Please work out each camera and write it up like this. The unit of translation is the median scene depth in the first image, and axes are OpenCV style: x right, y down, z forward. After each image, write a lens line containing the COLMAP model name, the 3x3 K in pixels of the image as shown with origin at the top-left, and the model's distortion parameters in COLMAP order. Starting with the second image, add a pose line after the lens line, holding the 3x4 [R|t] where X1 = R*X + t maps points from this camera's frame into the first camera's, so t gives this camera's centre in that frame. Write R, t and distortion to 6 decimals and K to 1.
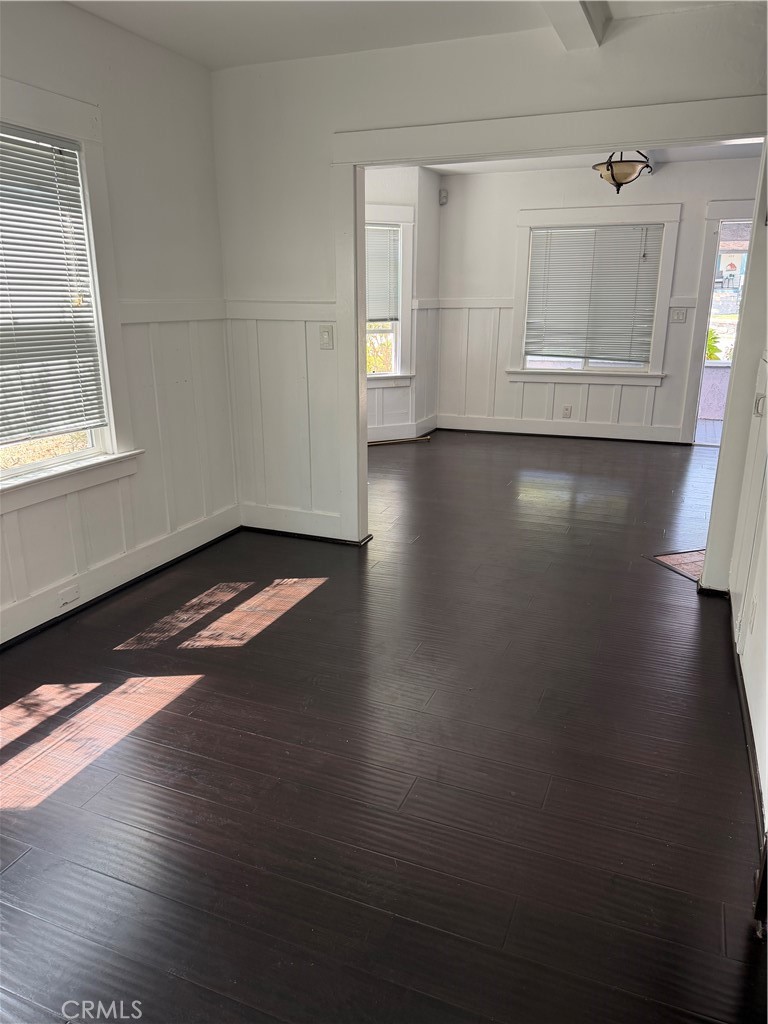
lens RADIAL K [[723.5, 0, 384.0], [0, 723.5, 512.0], [0, 0, 1]] dist [0.049481, -0.057656]
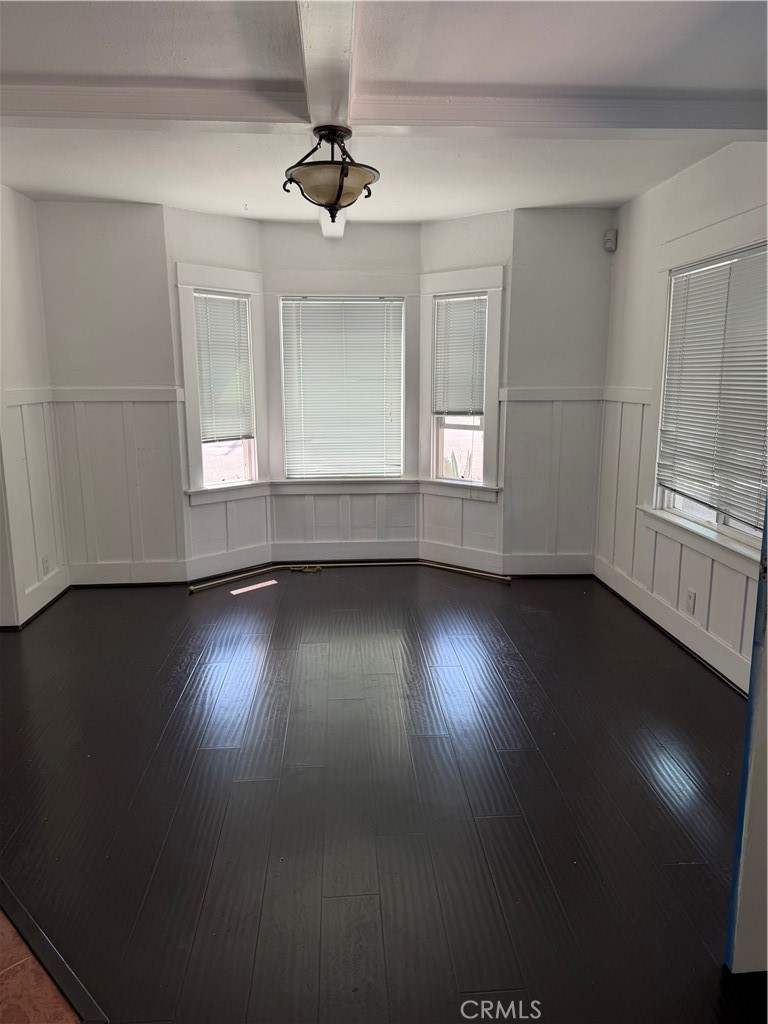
lens RADIAL K [[723.5, 0, 384.0], [0, 723.5, 512.0], [0, 0, 1]] dist [0.049481, -0.057656]
pose [[0.414825, 0.172692, -0.893363, 0.641742], [-0.259507, 0.963500, 0.065751, -0.183320], [0.872111, 0.204558, 0.444499, 0.578156]]
